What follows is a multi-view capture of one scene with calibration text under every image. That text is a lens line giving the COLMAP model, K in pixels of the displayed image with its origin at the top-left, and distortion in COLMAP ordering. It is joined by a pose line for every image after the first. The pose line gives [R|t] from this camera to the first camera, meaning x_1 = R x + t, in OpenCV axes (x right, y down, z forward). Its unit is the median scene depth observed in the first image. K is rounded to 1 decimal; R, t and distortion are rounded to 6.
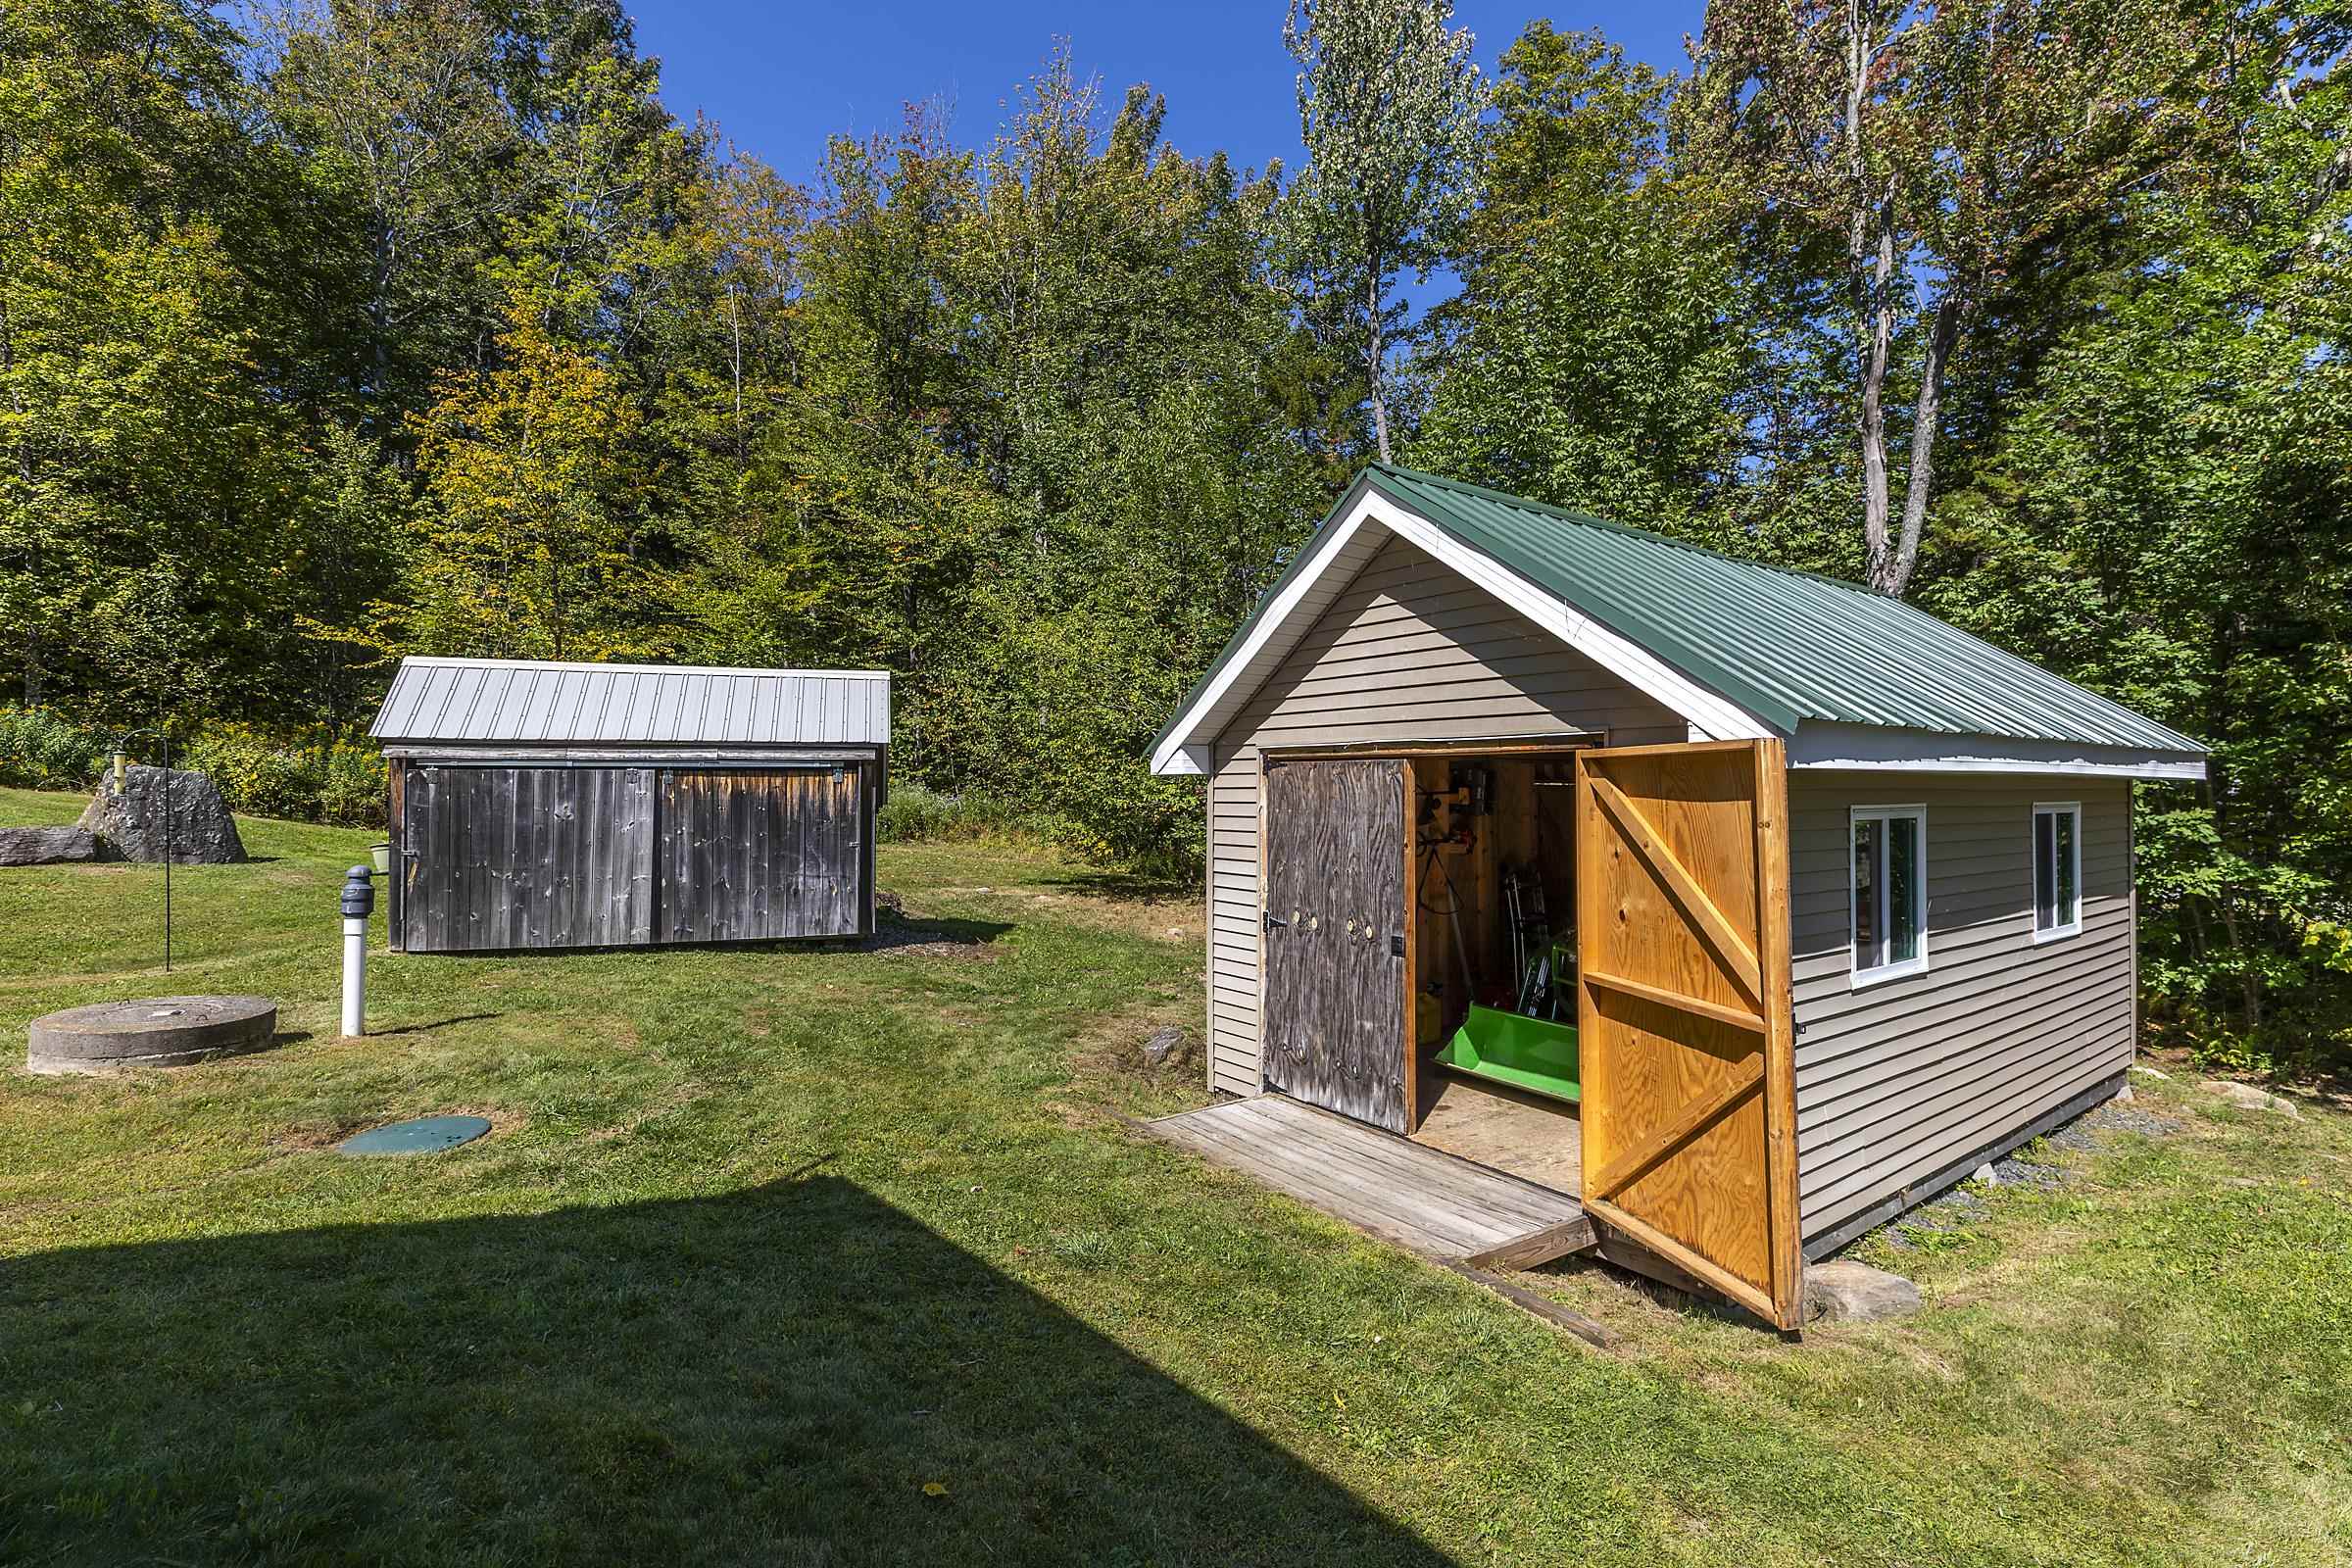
lens RADIAL K [[1077.4, 0, 1187.7], [0, 1077.4, 771.5], [0, 0, 1]] dist [0.005313, 0.000838]
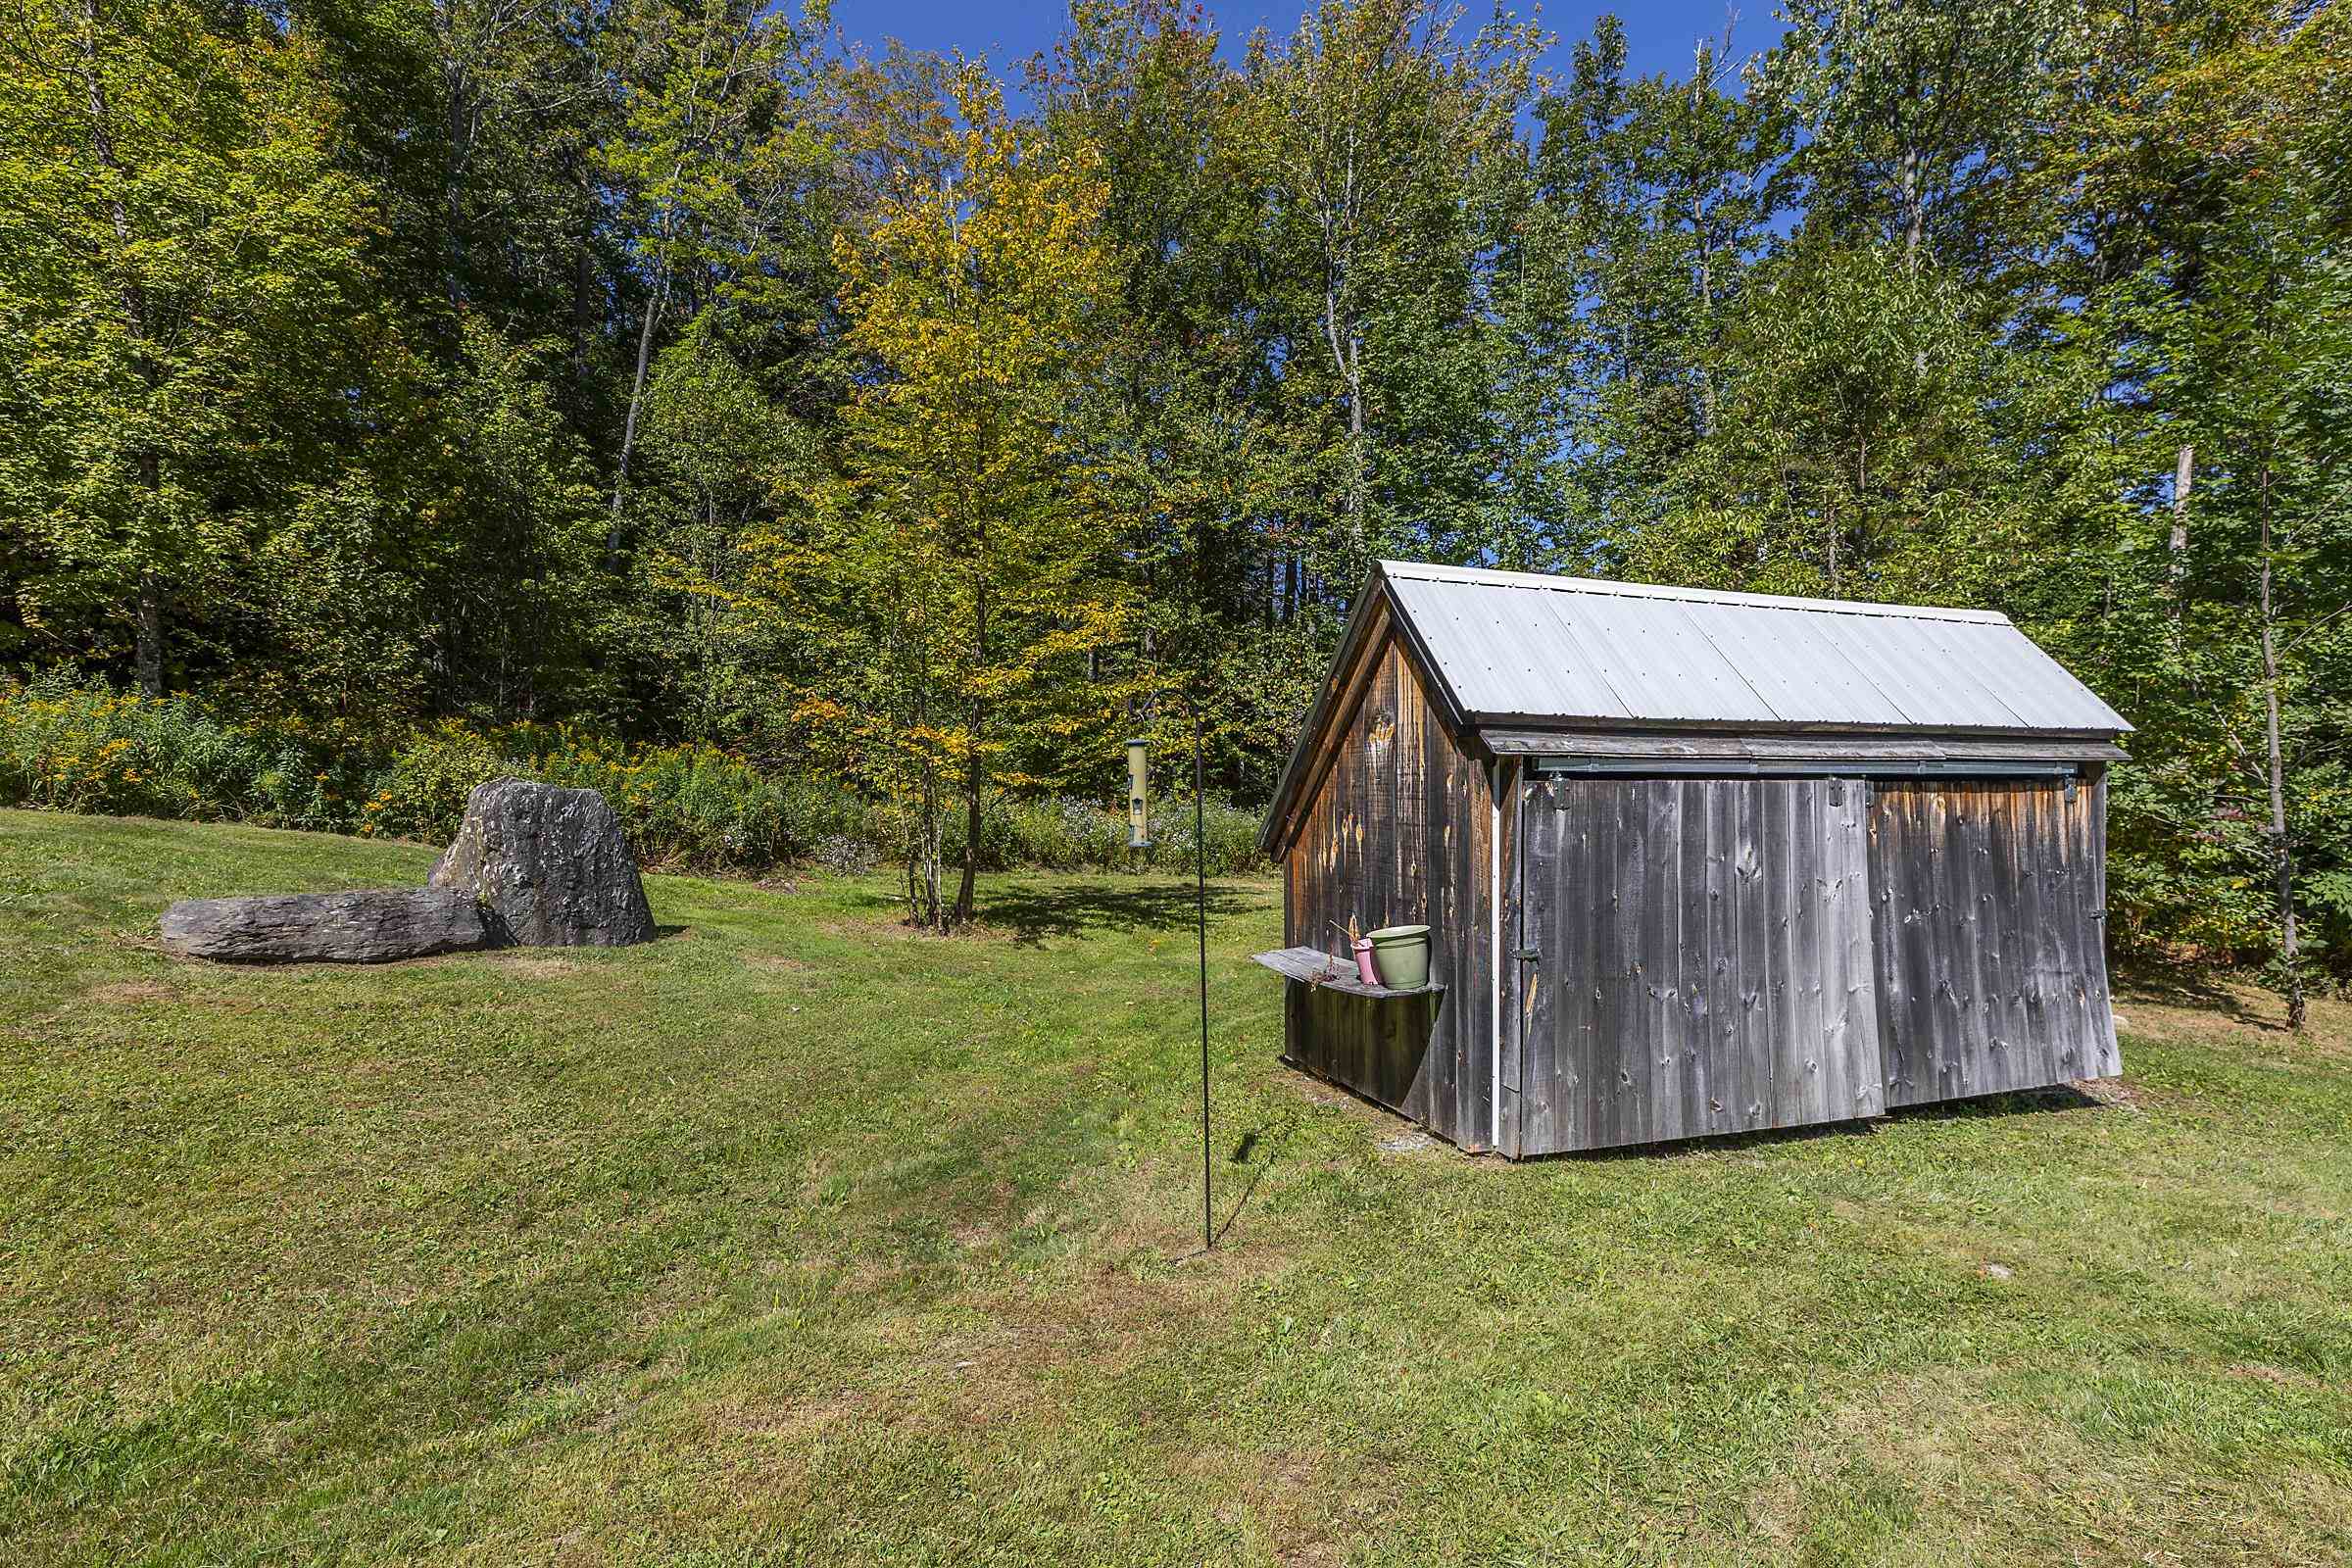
lens RADIAL K [[1077.4, 0, 1168.6], [0, 1077.4, 792.6], [0, 0, 1]] dist [0.005313, 0.000838]
pose [[0.996463, -0.005199, 0.083877, -0.836523], [0.004962, 0.999983, 0.003029, 0.001588], [-0.083891, -0.002602, 0.996472, 0.483323]]
